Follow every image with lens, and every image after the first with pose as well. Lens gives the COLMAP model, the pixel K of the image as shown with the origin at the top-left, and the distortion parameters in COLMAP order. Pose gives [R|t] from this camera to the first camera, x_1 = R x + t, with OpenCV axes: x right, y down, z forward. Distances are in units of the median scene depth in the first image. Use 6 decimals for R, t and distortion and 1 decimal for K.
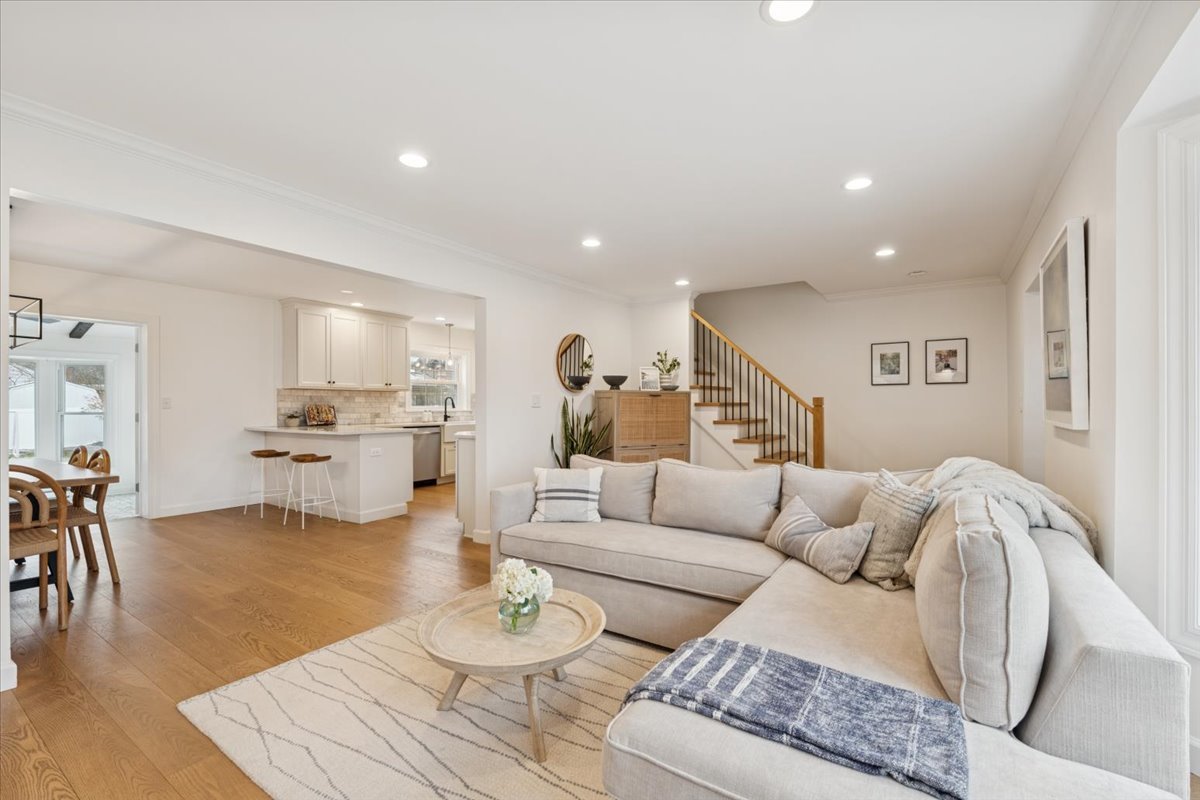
lens RADIAL K [[530.2, 0, 599.8], [0, 530.2, 401.0], [0, 0, 1]] dist [0.001604, 0.000259]
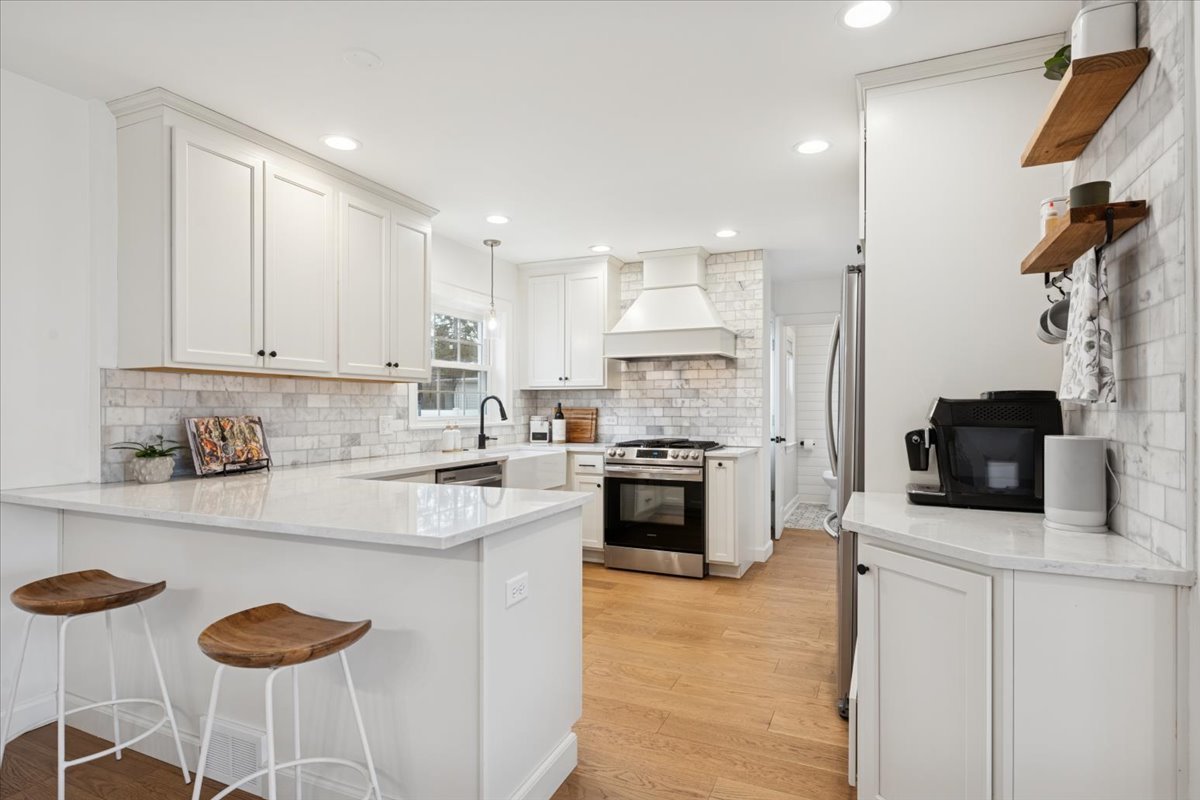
lens RADIAL K [[638.4, 0, 596.7], [0, 638.4, 403.3], [0, 0, 1]] dist [0.007739, -0.002019]
pose [[0.986371, 0.004996, 0.164460, -0.155146], [-0.005279, 0.999985, 0.001284, -0.001451], [-0.164451, -0.002135, 0.986383, 0.233318]]
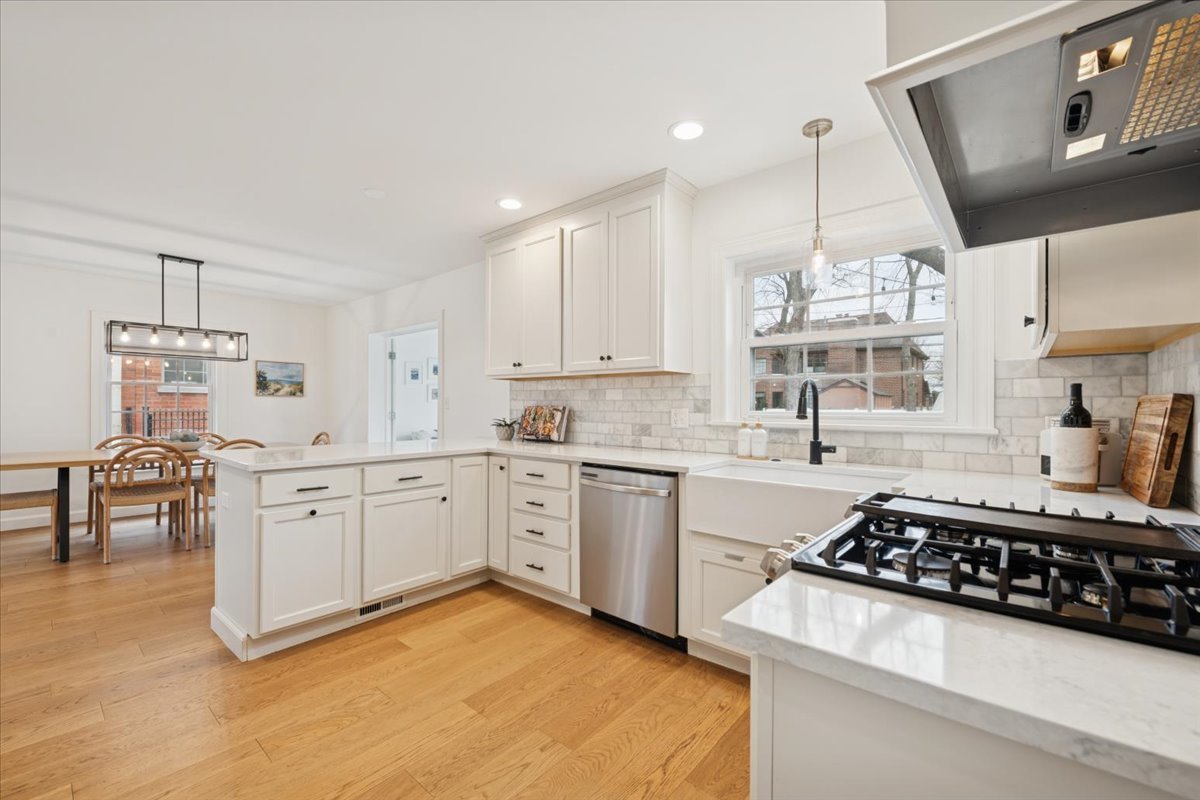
lens RADIAL K [[494.3, 0, 605.3], [0, 494.3, 406.0], [0, 0, 1]] dist [-0.004420, -0.000500]
pose [[-0.115875, 0.006006, -0.993246, -0.002211], [0.005978, 0.999968, 0.005350, 0.002328], [0.993246, -0.005317, -0.115907, 0.500334]]
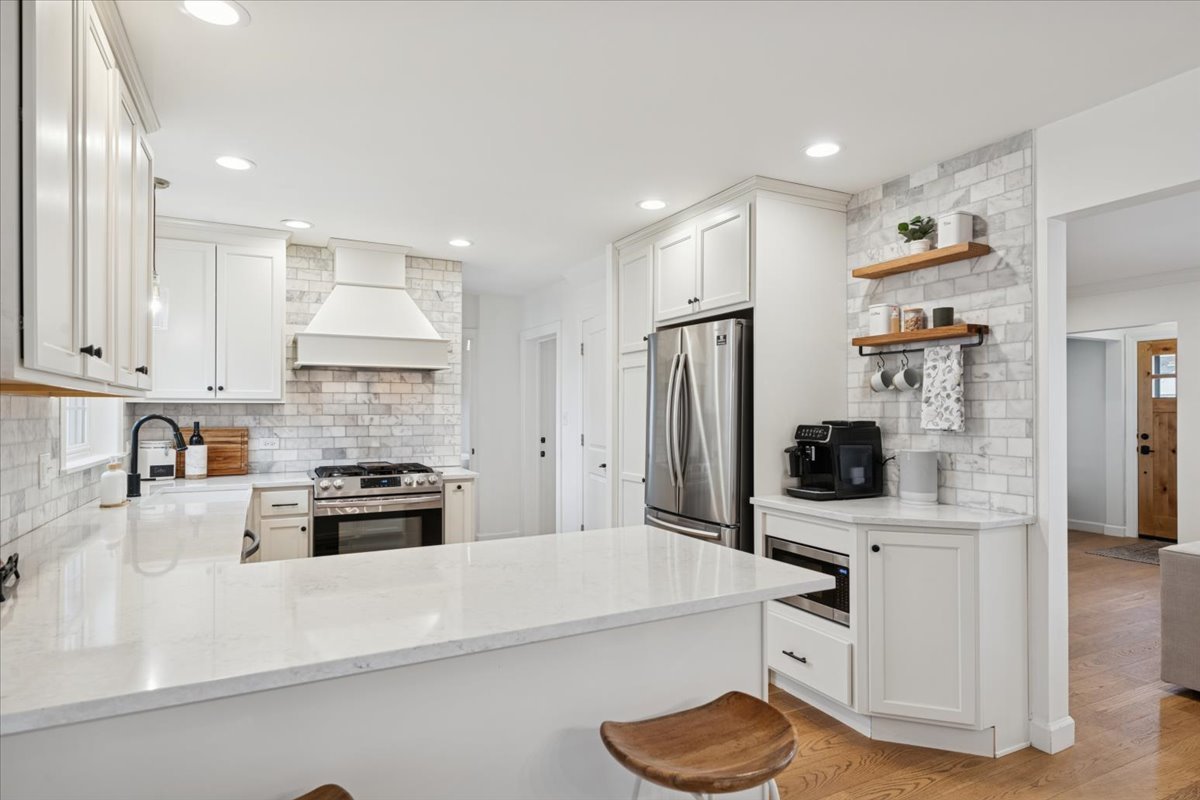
lens RADIAL K [[684.6, 0, 602.2], [0, 684.6, 402.8], [0, 0, 1]] dist [0.013990, -0.001704]
pose [[0.474625, 0.013374, 0.880086, -0.281363], [-0.008408, 0.999908, -0.010661, -0.007109], [-0.880148, -0.002340, 0.474694, 0.317370]]
